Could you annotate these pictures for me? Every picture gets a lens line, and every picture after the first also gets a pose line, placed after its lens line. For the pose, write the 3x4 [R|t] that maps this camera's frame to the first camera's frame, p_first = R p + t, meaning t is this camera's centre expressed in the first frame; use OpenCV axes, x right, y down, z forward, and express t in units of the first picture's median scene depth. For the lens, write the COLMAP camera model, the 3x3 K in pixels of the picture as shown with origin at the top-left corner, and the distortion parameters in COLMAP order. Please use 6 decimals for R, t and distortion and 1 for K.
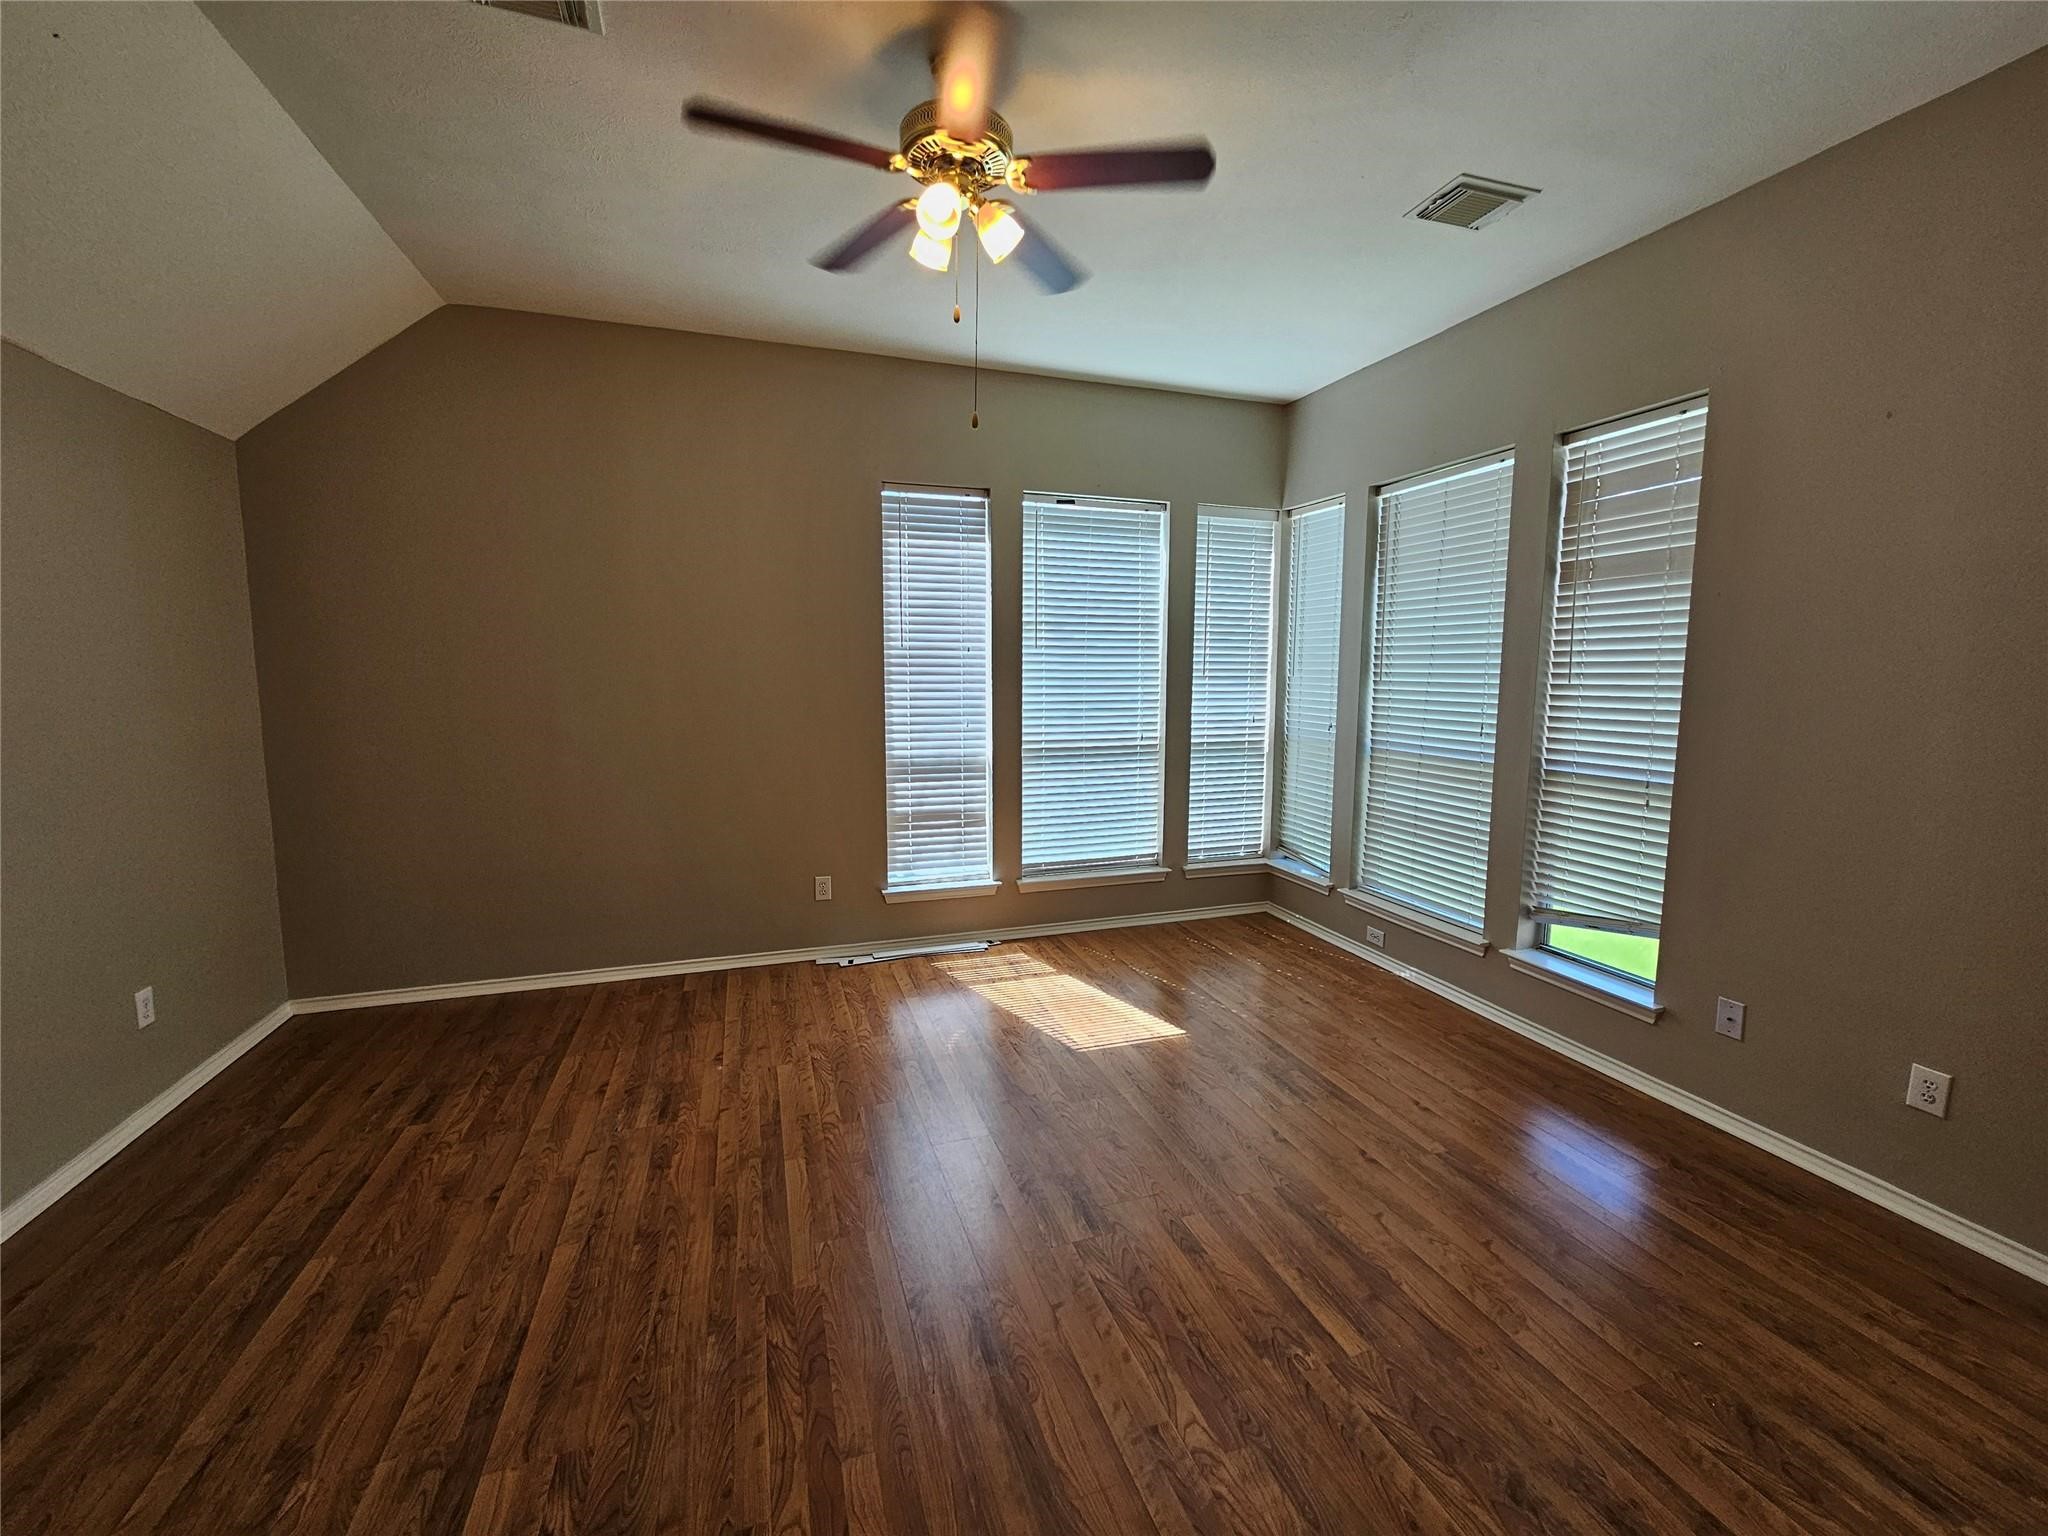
lens RADIAL K [[837.6, 0, 1026.7], [0, 837.6, 760.2], [0, 0, 1]] dist [0.007977, -0.000344]
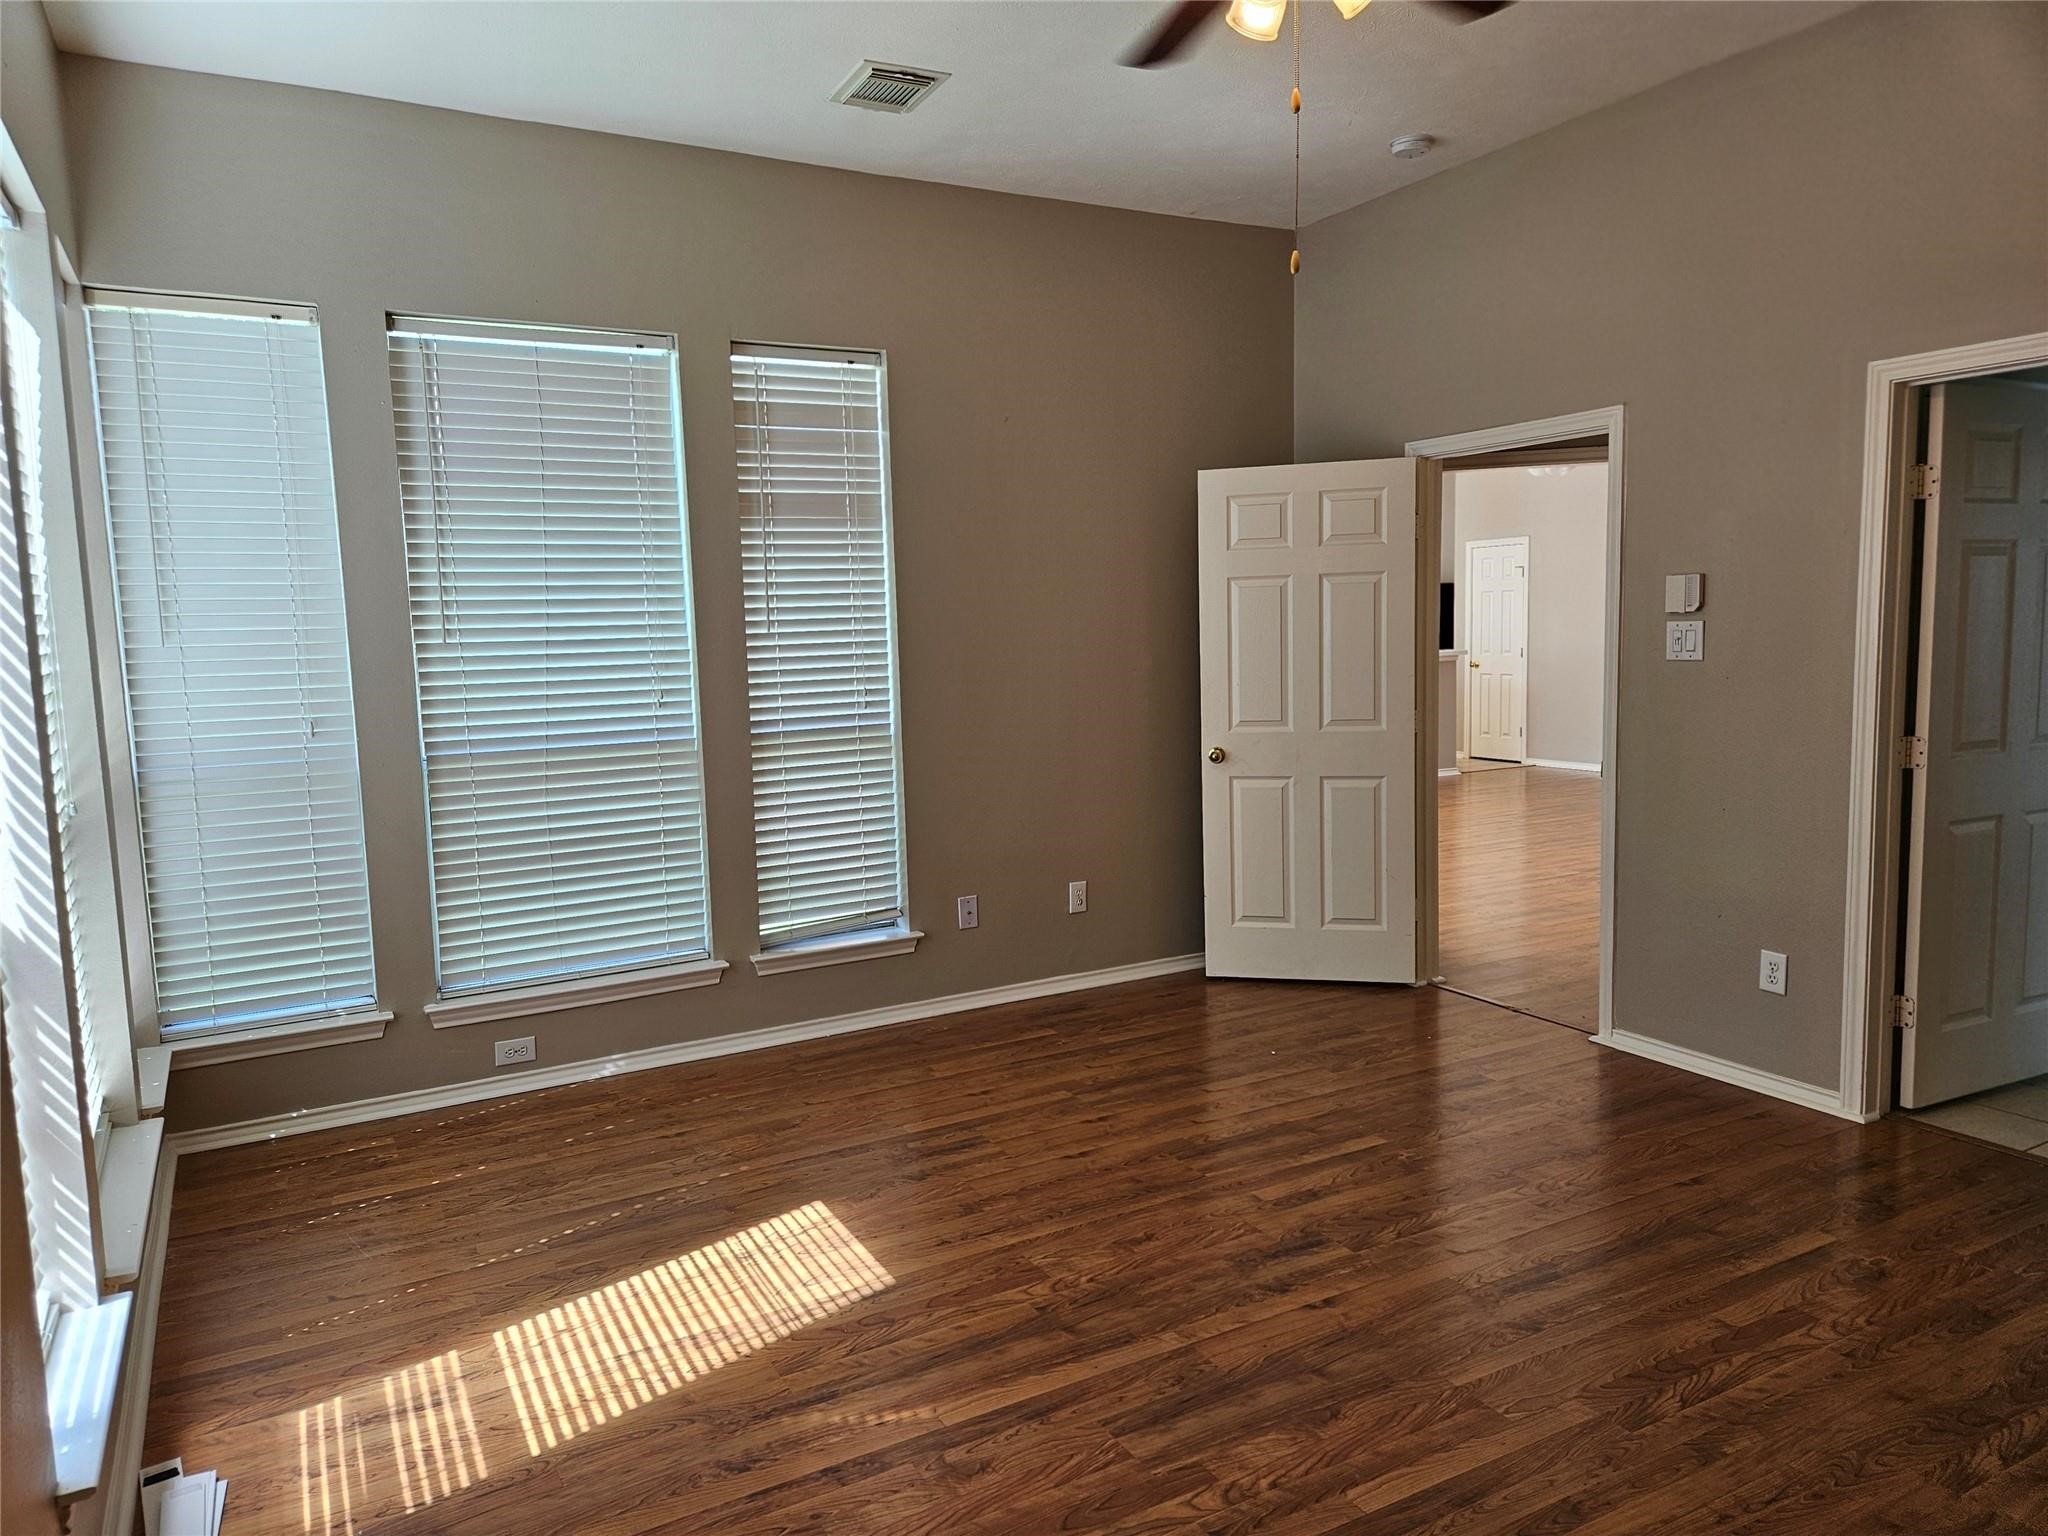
lens RADIAL K [[1368.0, 0, 1021.2], [0, 1368.0, 770.2], [0, 0, 1]] dist [0.061793, -0.033021]
pose [[-0.177216, -0.109563, 0.978054, -0.922769], [0.136428, 0.981455, 0.134664, -0.119975], [-0.974670, 0.157298, -0.158982, 1.107861]]
